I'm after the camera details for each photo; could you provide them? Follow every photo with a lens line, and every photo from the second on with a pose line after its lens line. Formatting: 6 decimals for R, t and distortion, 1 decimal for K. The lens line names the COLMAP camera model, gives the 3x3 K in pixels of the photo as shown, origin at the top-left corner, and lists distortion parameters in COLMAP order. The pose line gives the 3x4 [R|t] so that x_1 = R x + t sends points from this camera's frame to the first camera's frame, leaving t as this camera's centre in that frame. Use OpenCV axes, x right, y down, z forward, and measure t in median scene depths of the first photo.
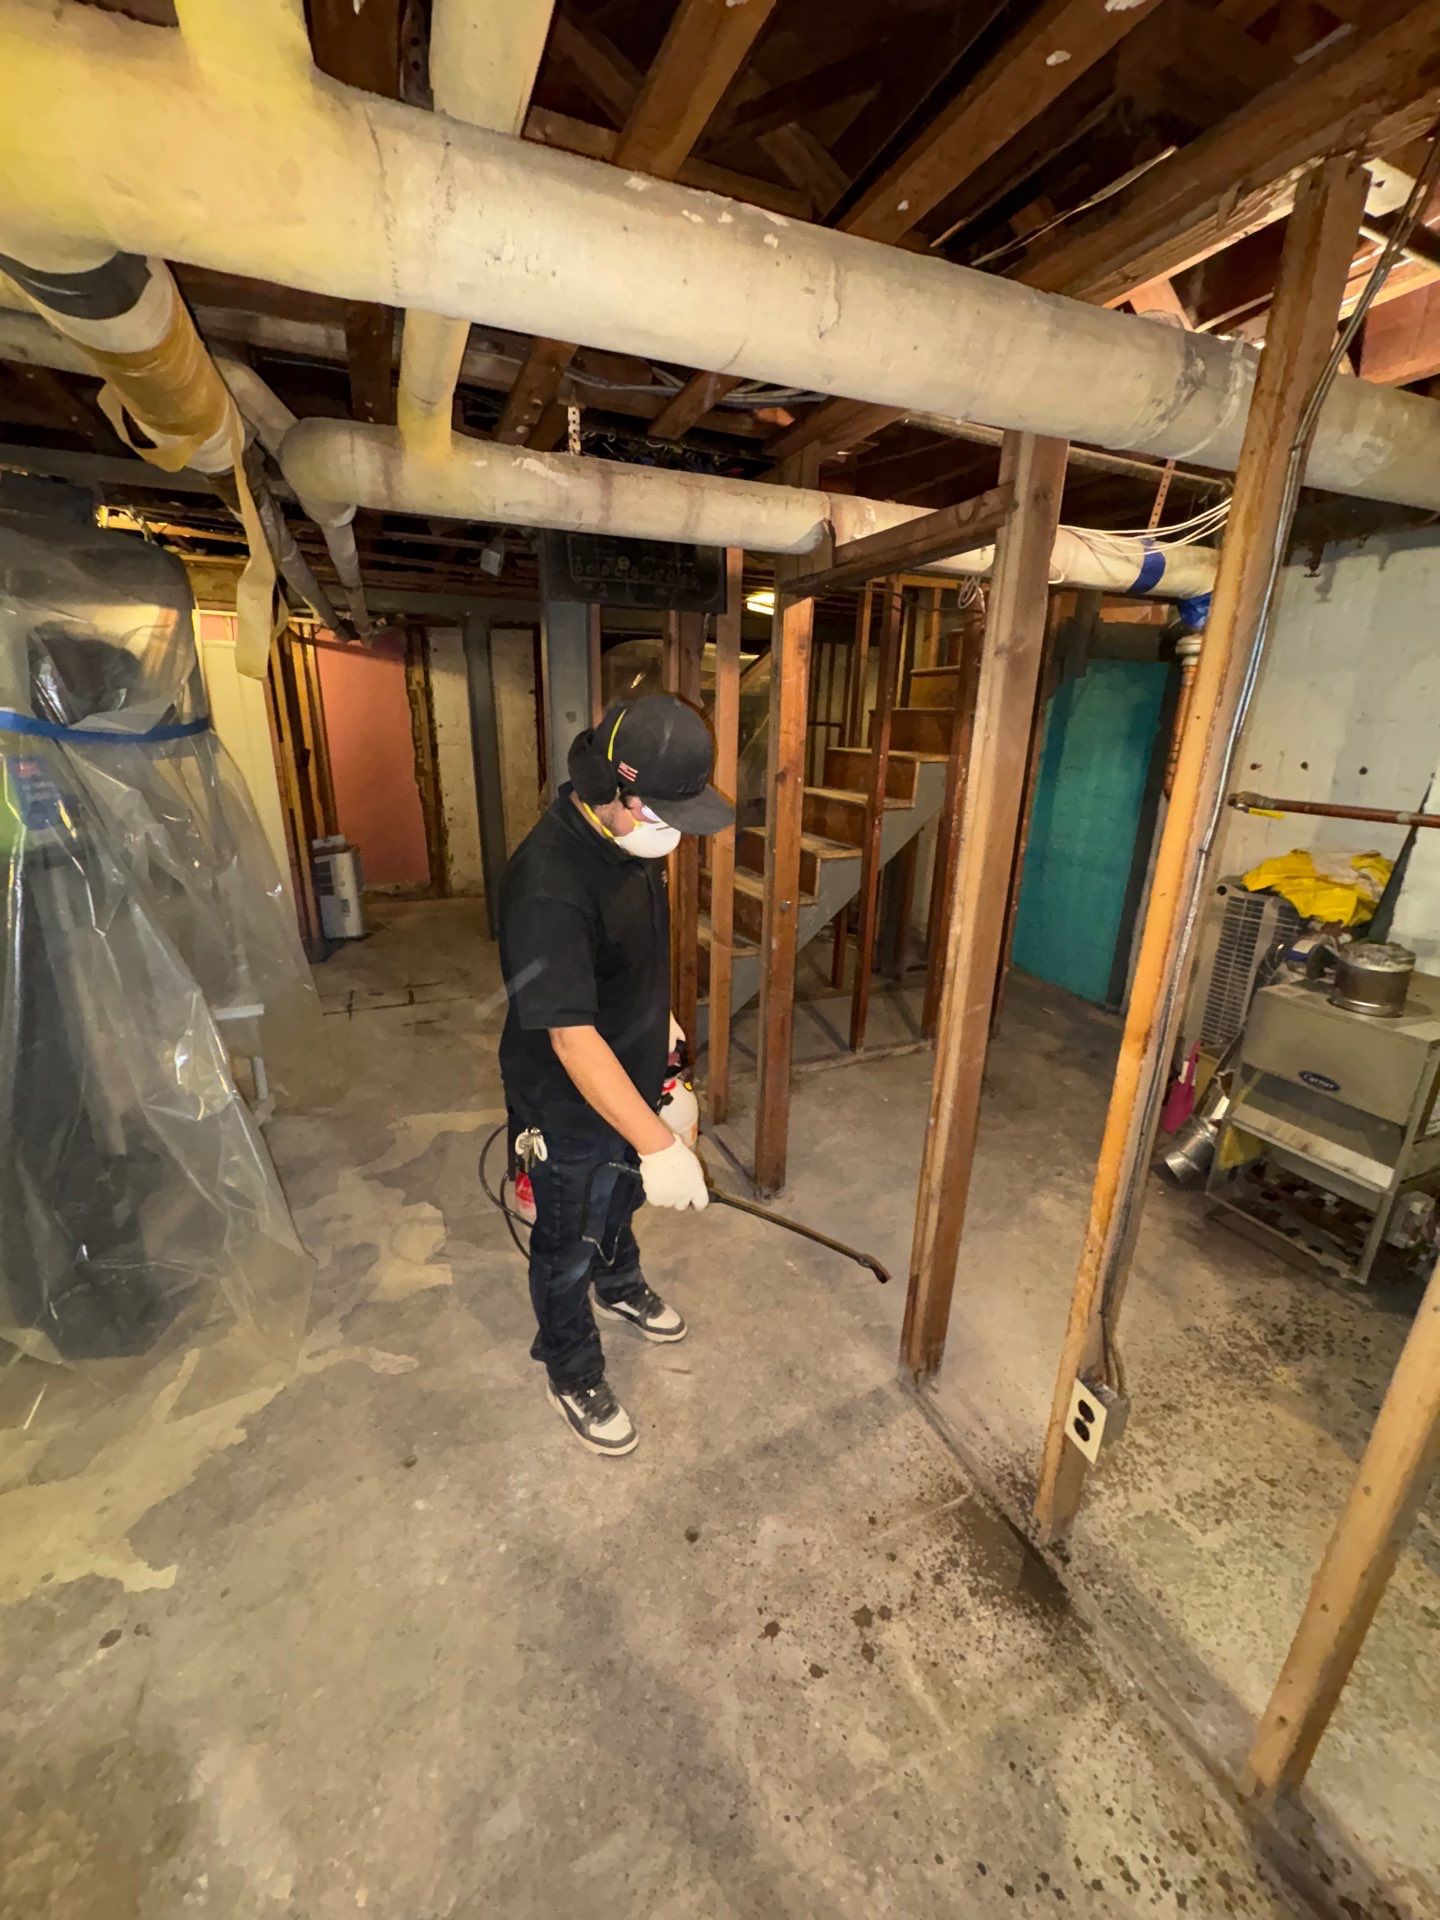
lens RADIAL K [[759.8, 0, 715.8], [0, 759.8, 965.3], [0, 0, 1]] dist [-0.003119, -0.000793]
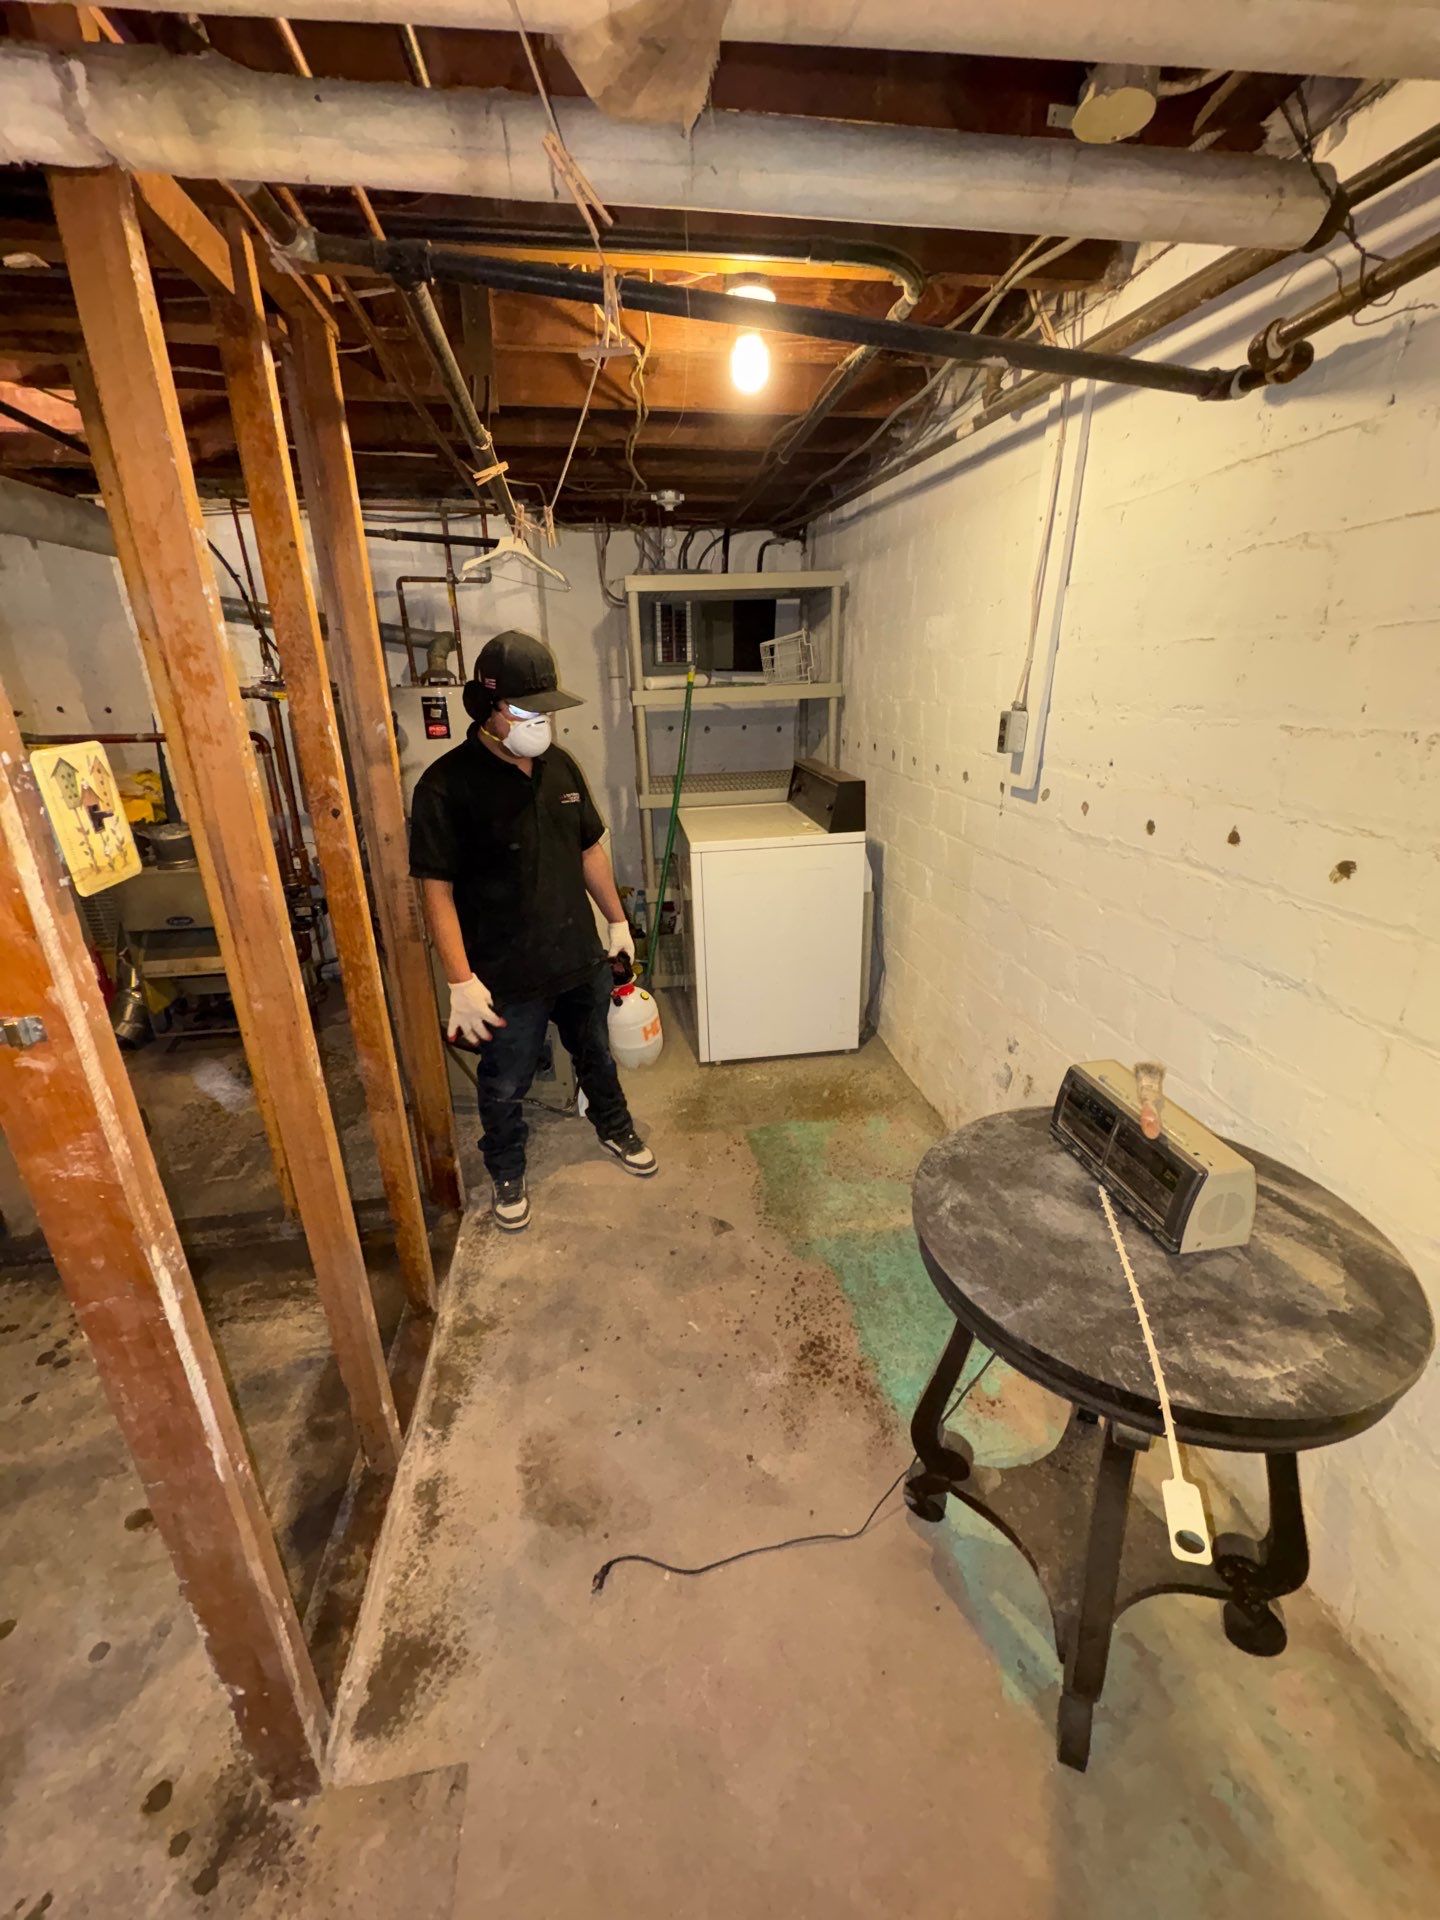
lens RADIAL K [[759.8, 0, 719.8], [0, 759.8, 955.5], [0, 0, 1]] dist [-0.003119, -0.000793]
pose [[0.245724, -0.359289, 0.900295, -0.234608], [0.316653, 0.907571, 0.275766, 0.115112], [-0.916161, 0.217319, 0.336782, -0.351162]]
